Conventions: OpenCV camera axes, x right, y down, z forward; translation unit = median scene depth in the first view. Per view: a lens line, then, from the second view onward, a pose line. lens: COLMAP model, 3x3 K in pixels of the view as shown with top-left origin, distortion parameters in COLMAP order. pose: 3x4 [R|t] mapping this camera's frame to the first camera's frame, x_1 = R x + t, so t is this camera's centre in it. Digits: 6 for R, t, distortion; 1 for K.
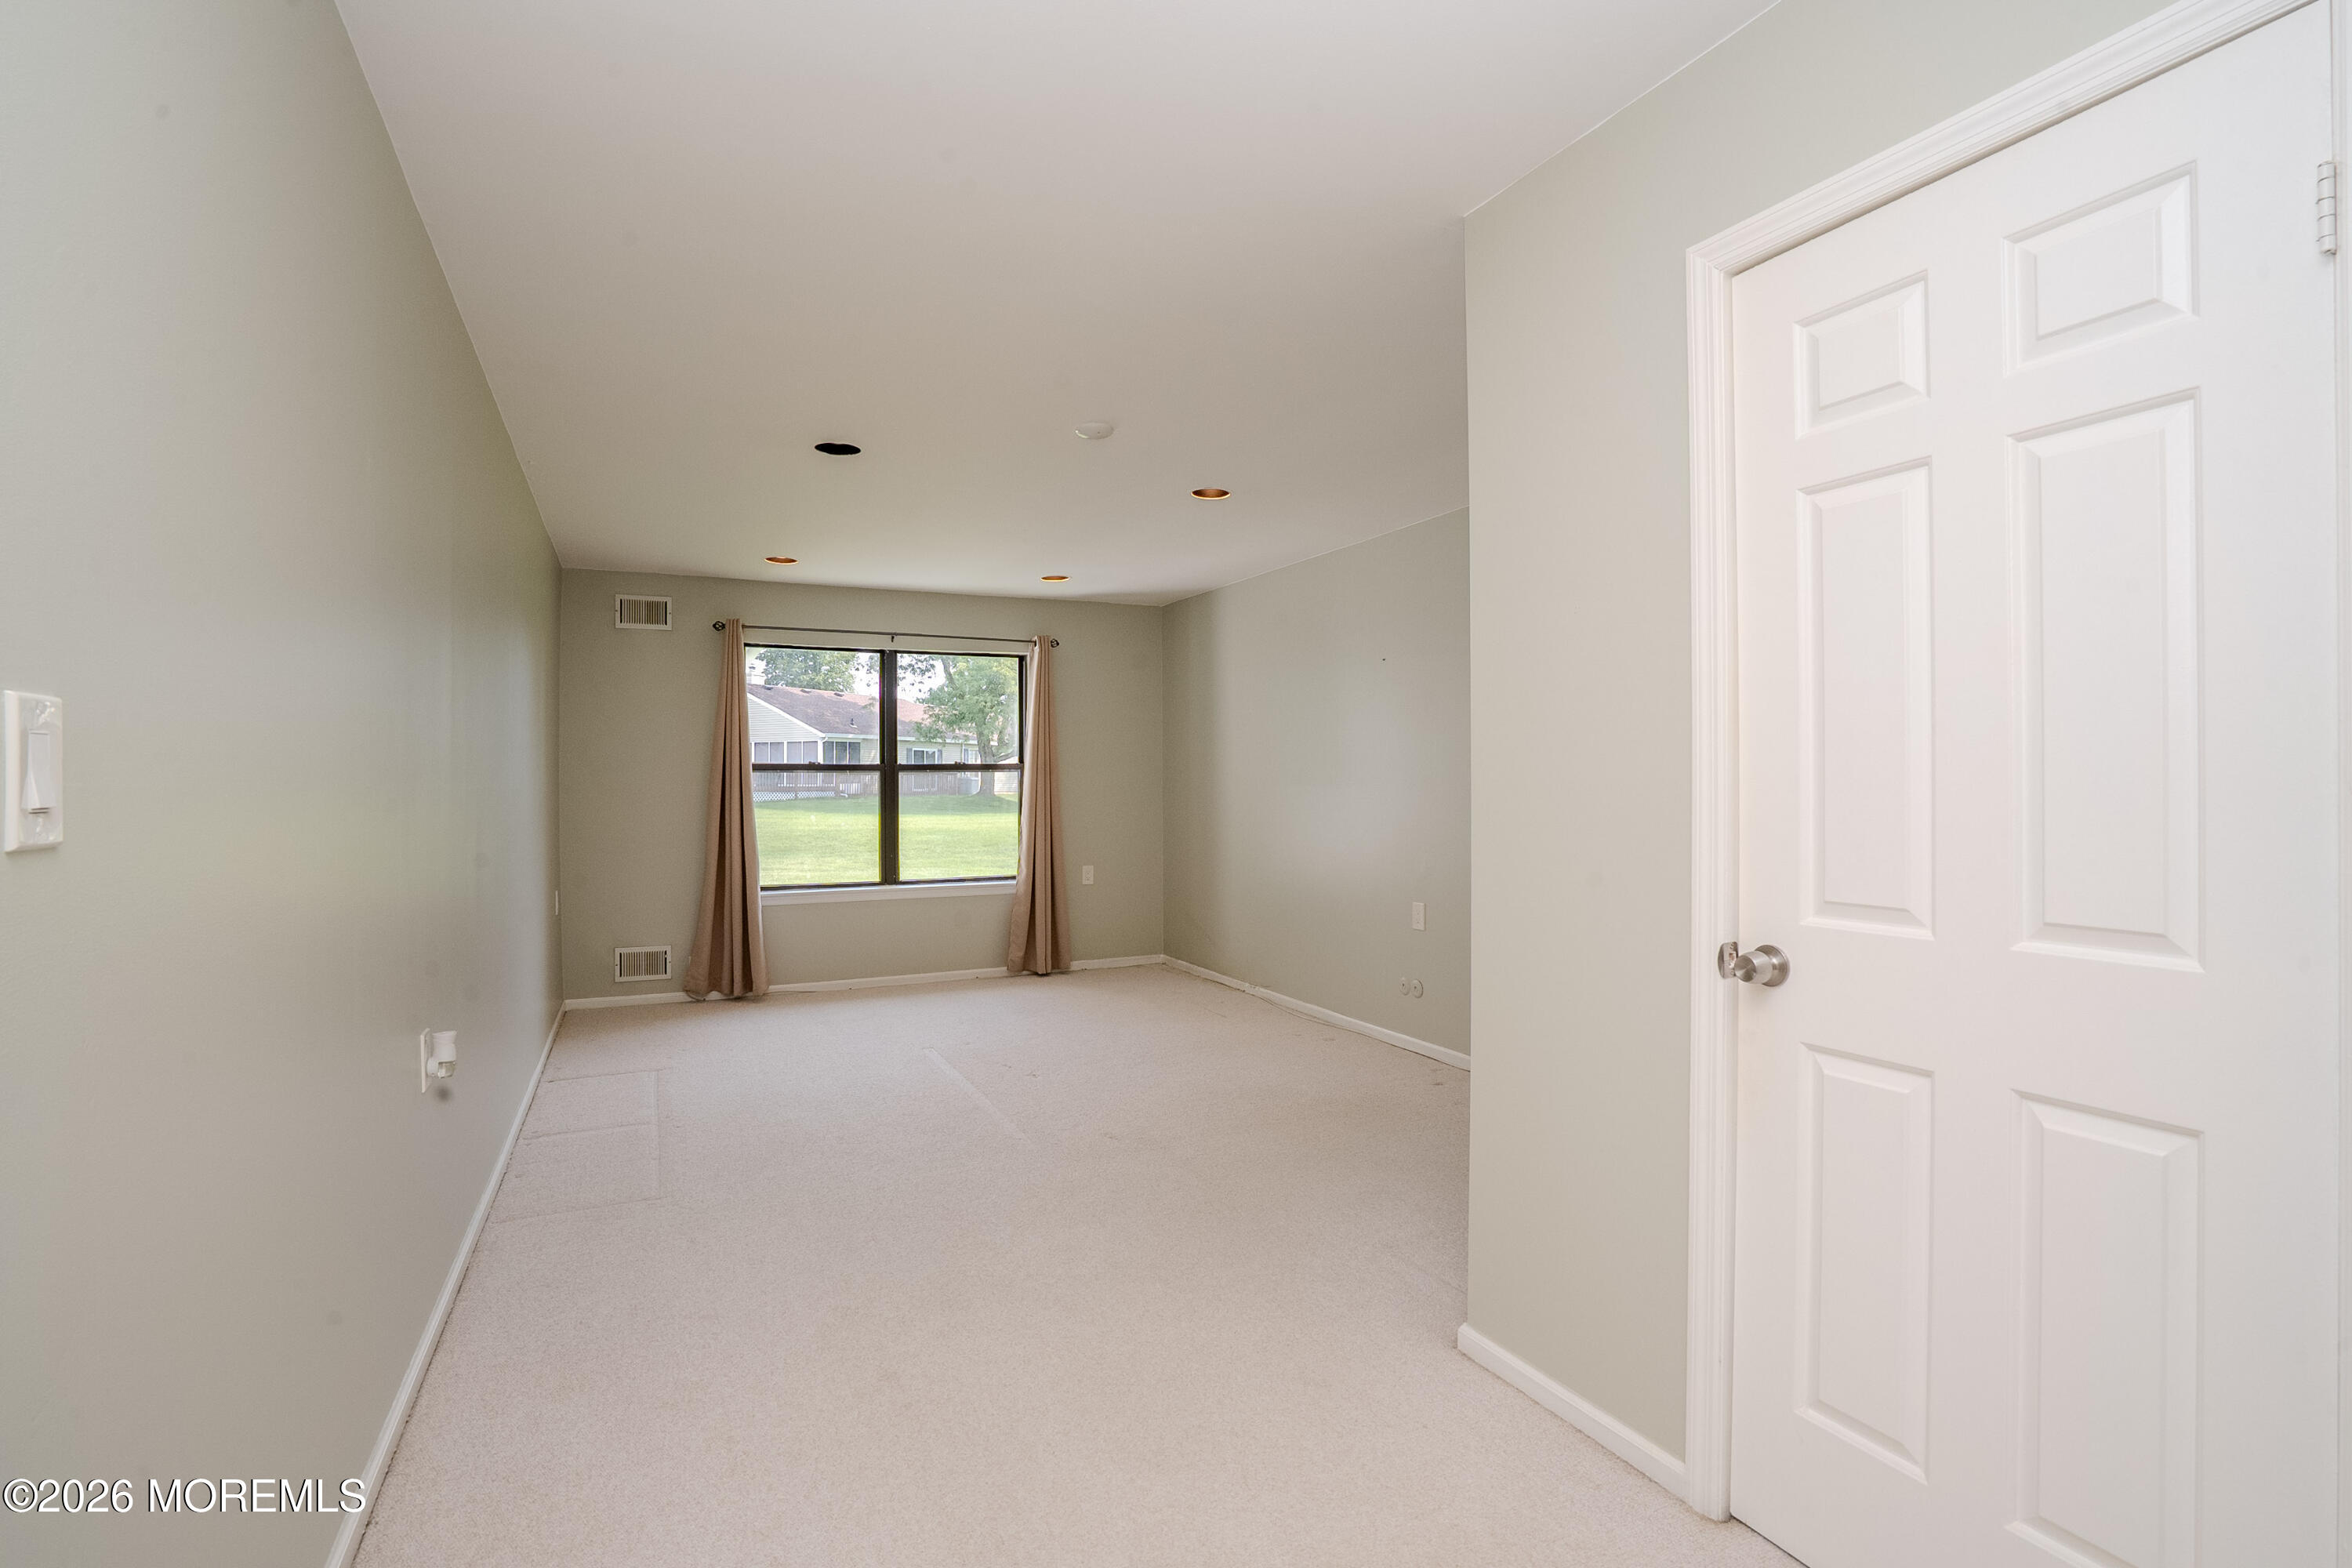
lens RADIAL K [[1076.2, 0, 1157.0], [0, 1076.2, 787.2], [0, 0, 1]] dist [-0.051146, 0.016673]
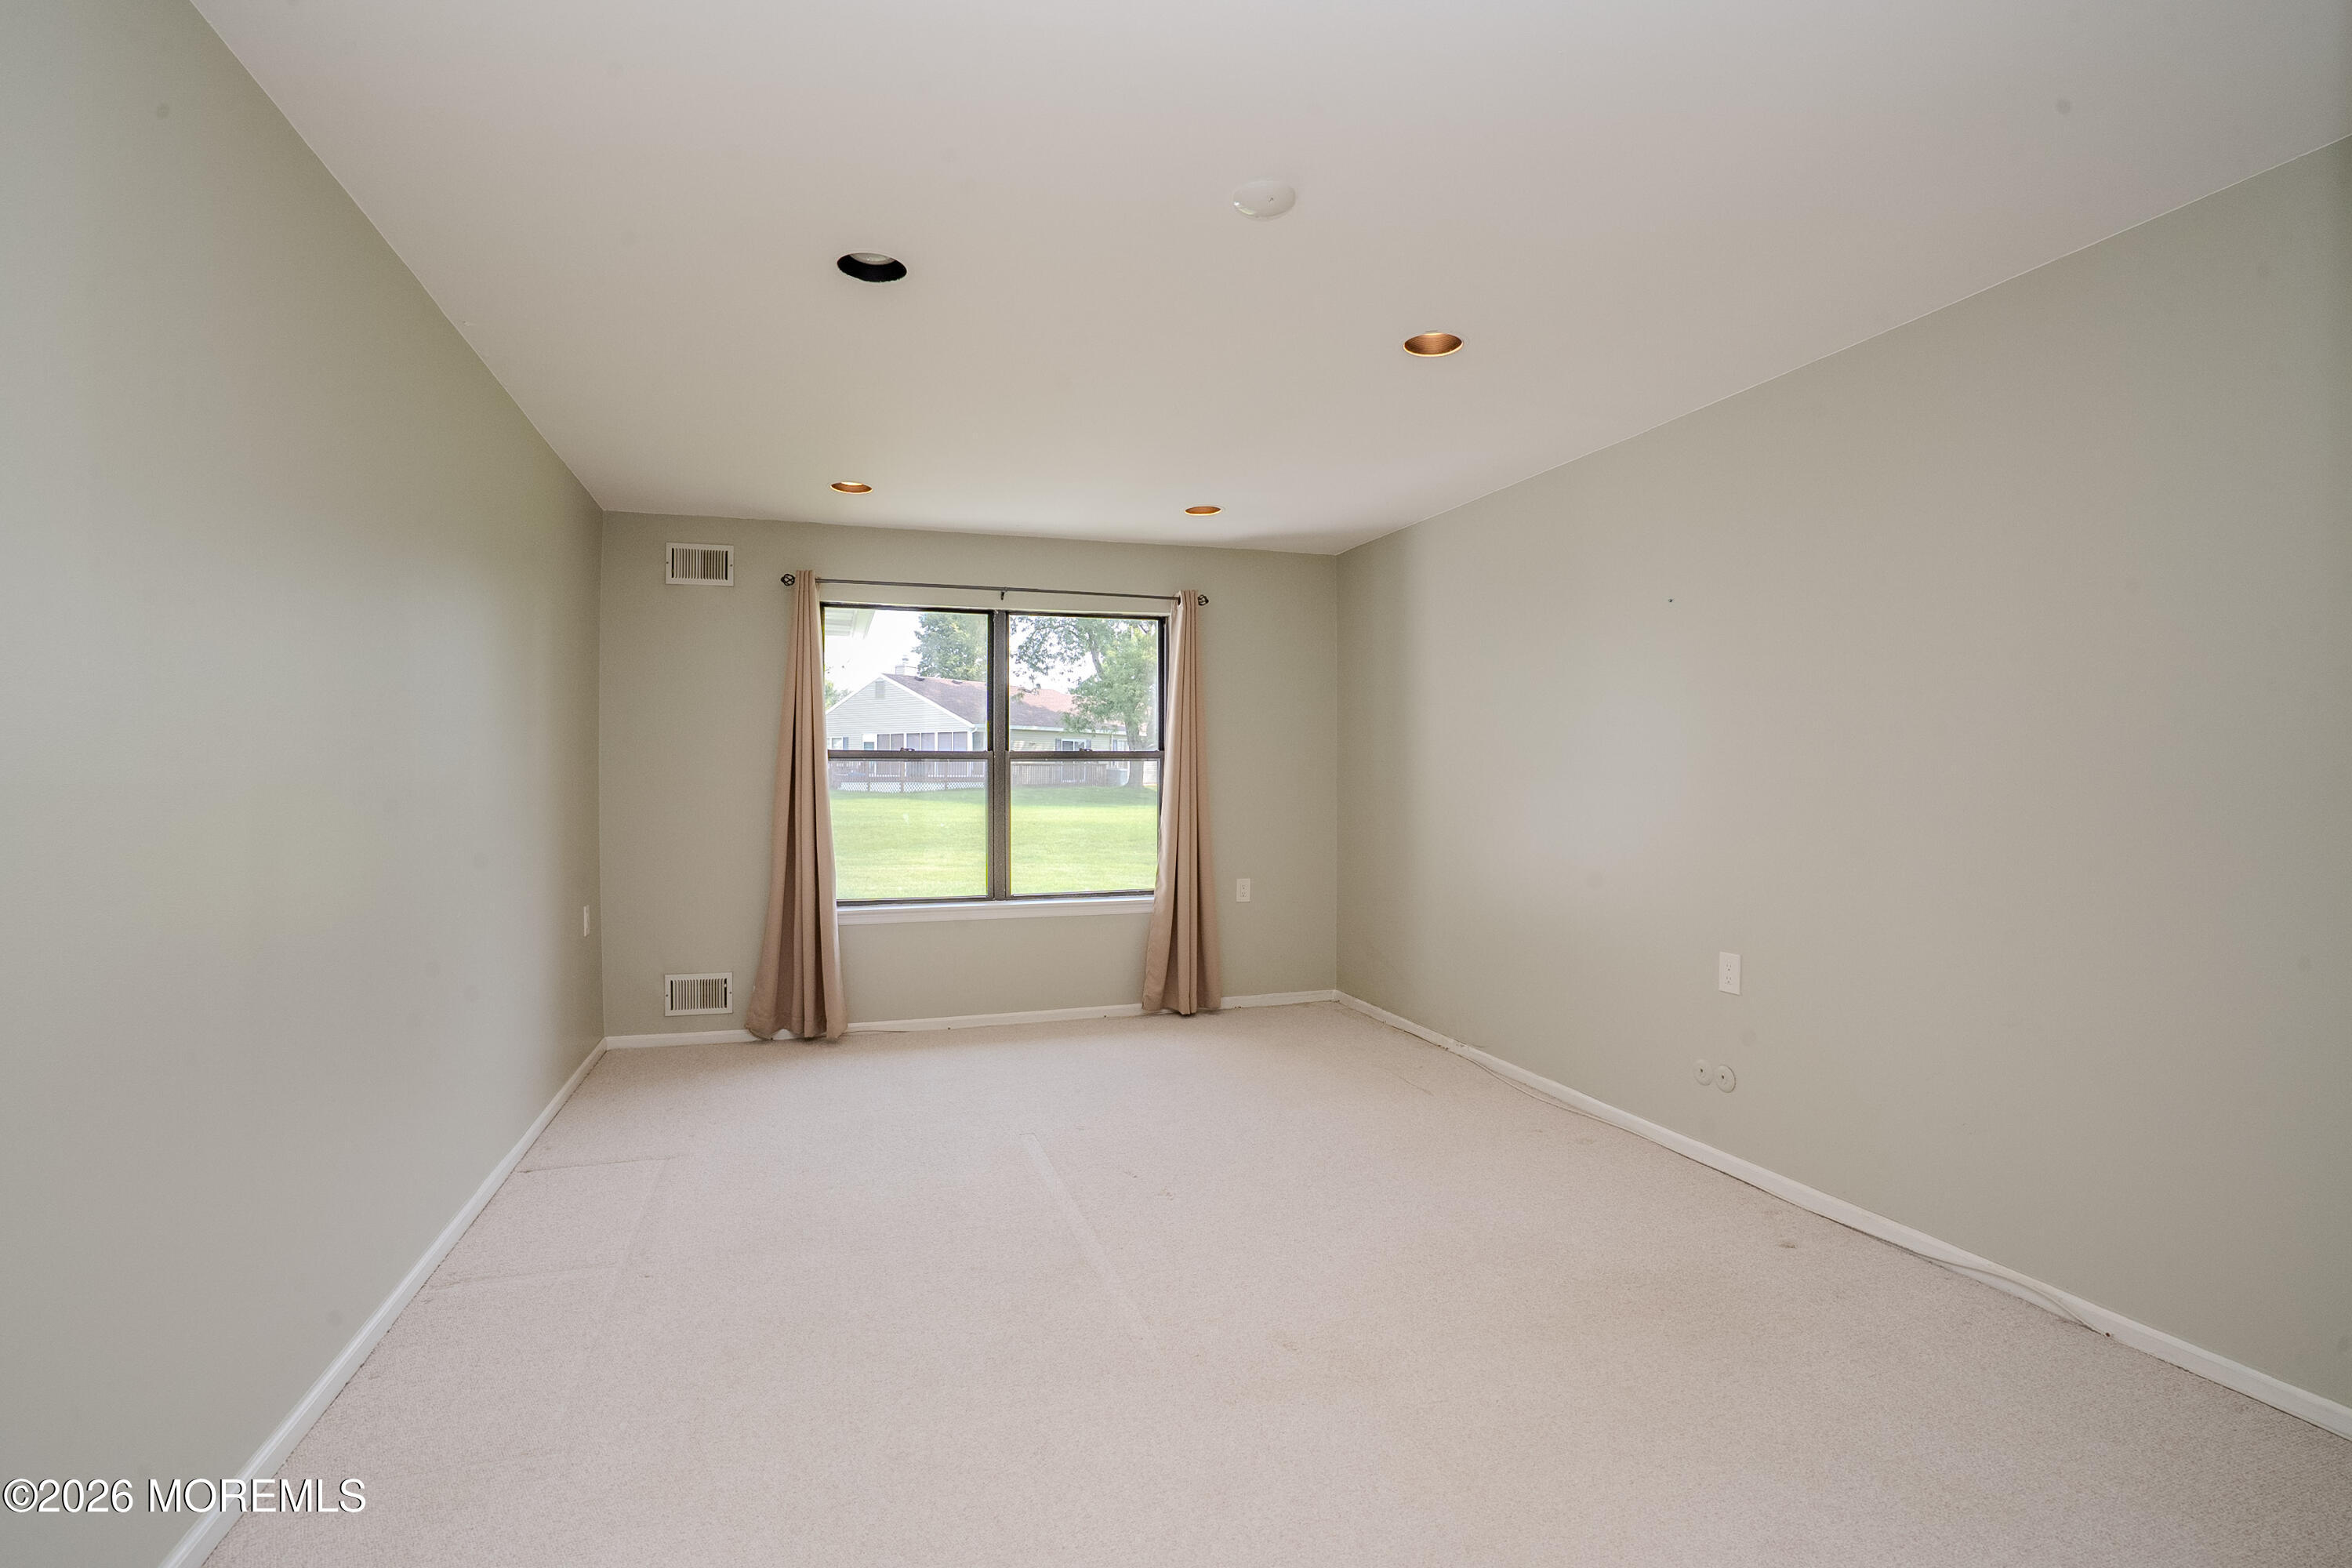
lens RADIAL K [[1076.2, 0, 1178.9], [0, 1076.2, 783.8], [0, 0, 1]] dist [-0.051146, 0.016673]
pose [[0.992902, 0.004688, -0.118846, -0.018204], [-0.004122, 0.999979, 0.005009, -0.001536], [0.118867, -0.004484, 0.992900, 0.214371]]
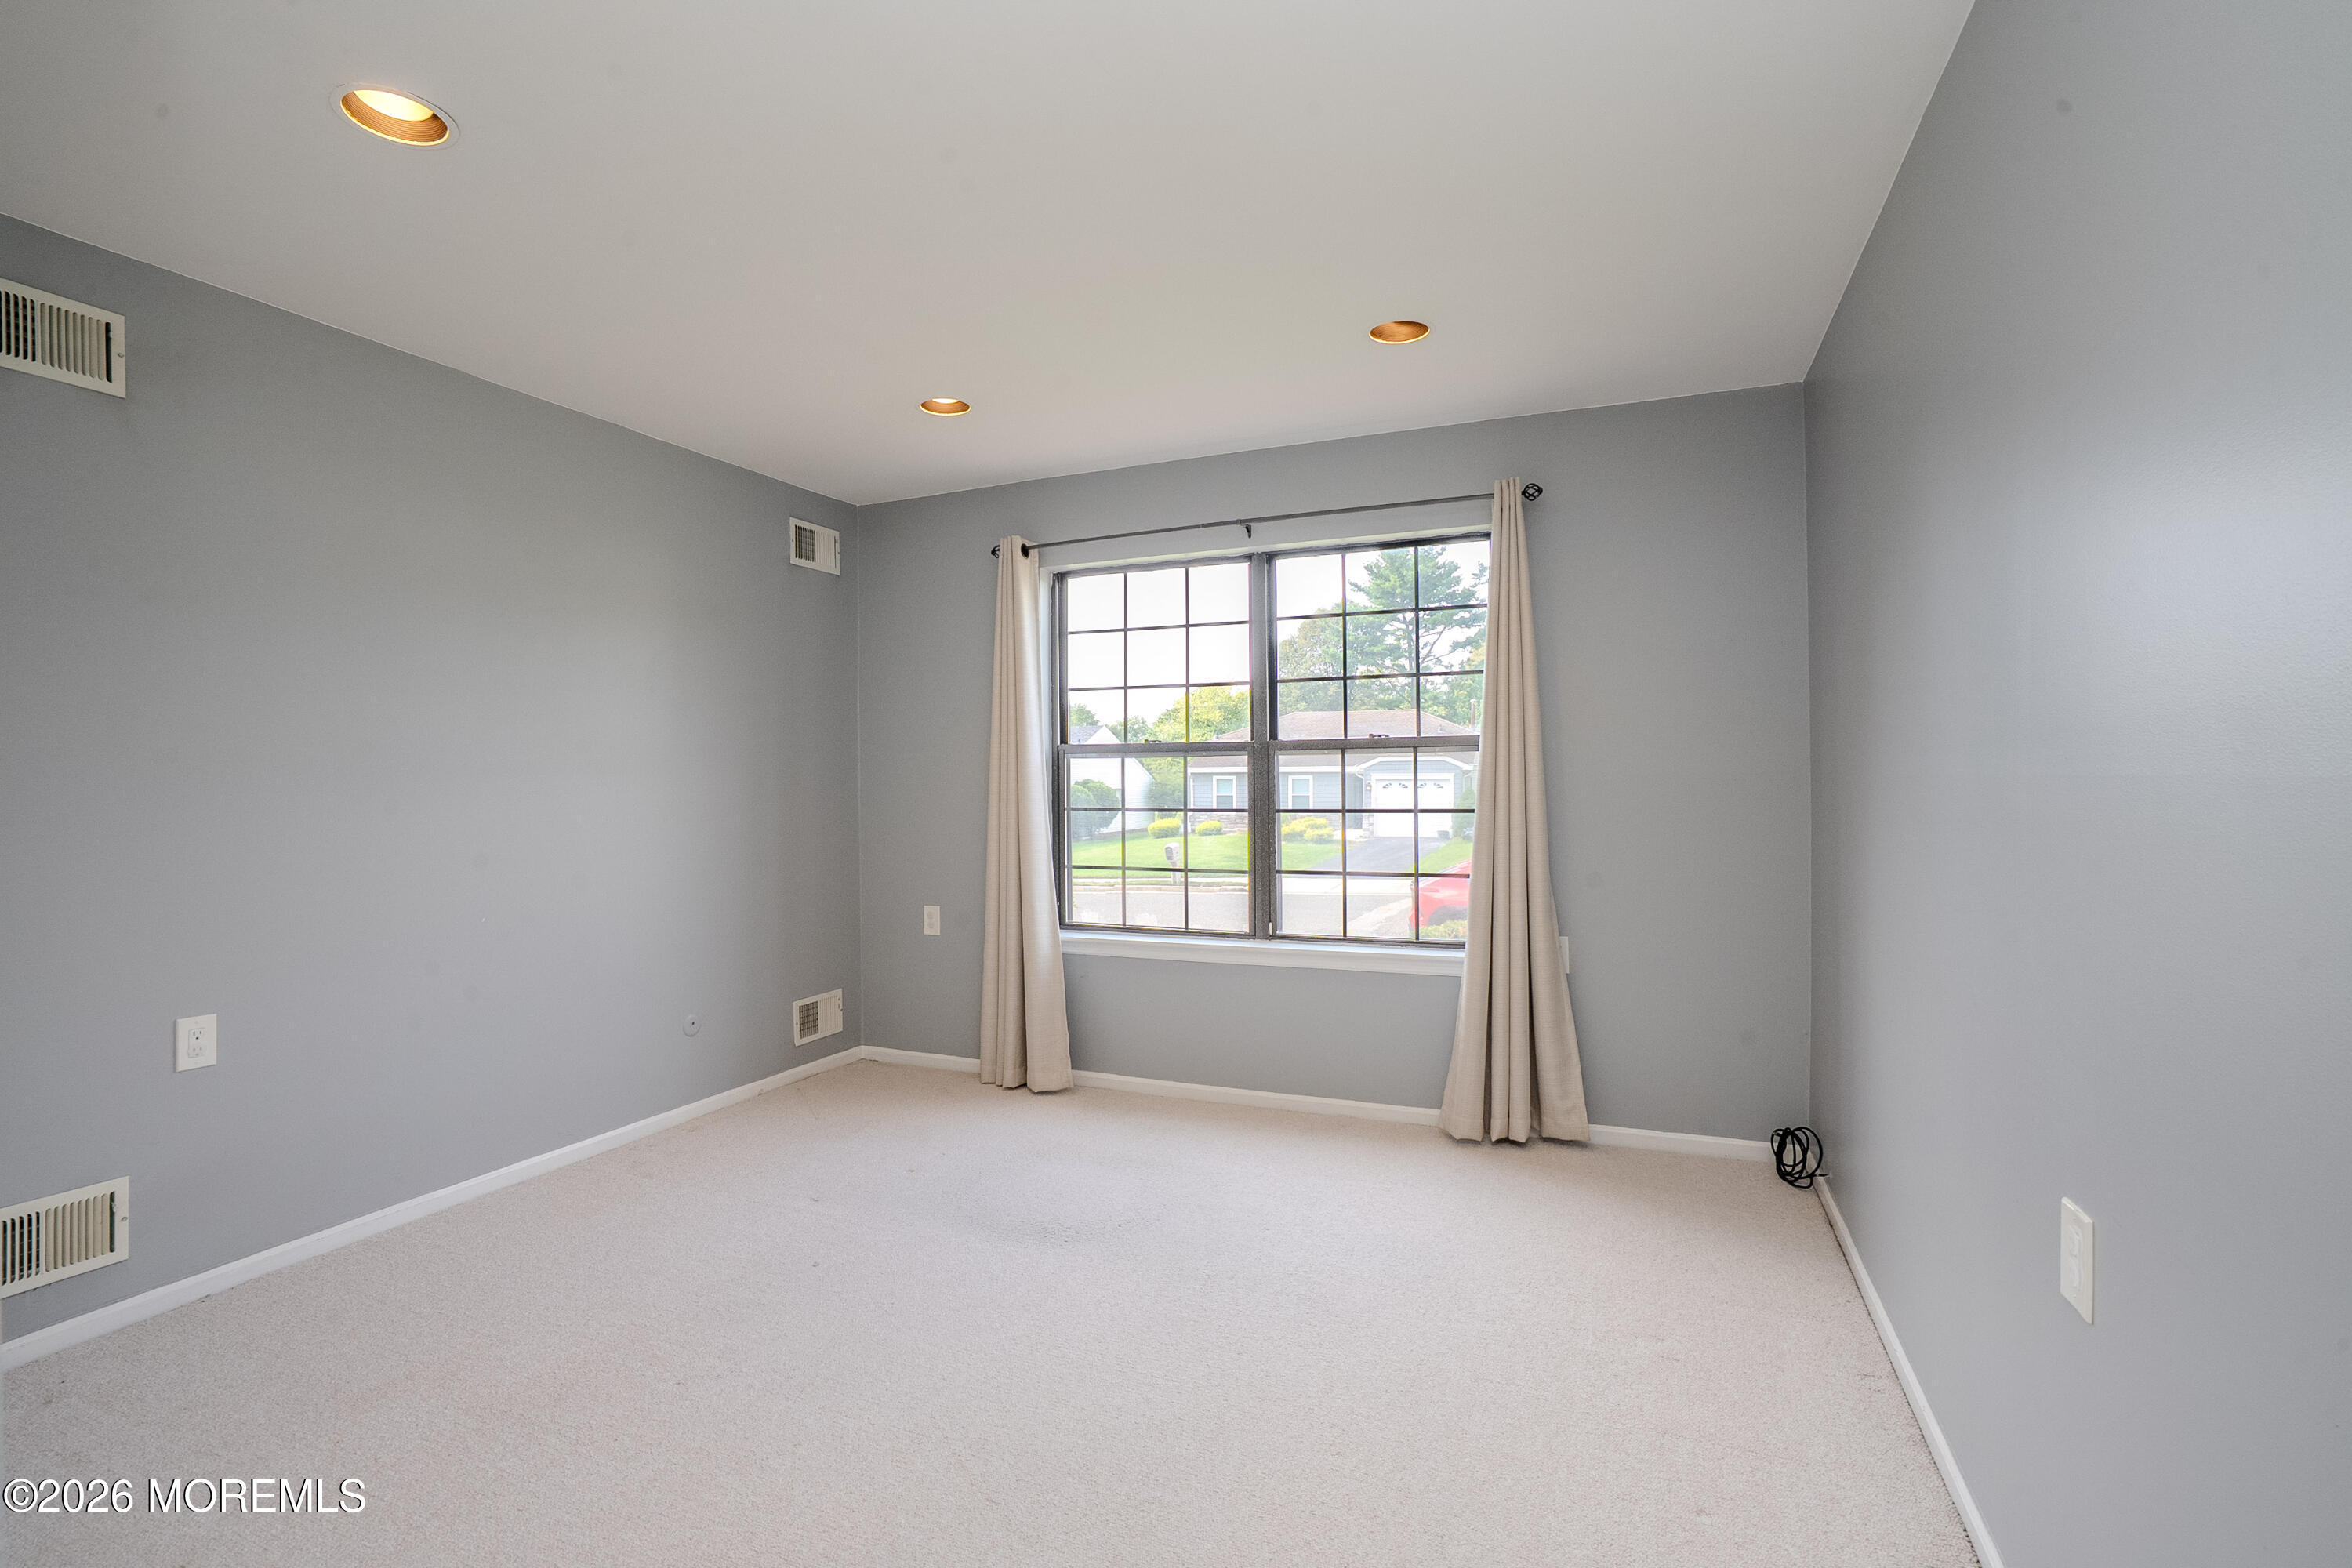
lens RADIAL K [[1076.2, 0, 1175.0], [0, 1076.2, 801.7], [0, 0, 1]] dist [-0.051146, 0.016673]
pose [[0.702837, 0.003699, -0.711342, 0.150259], [0.012785, 0.999759, 0.017831, 0.001357], [0.711236, -0.021626, 0.702620, 0.550273]]
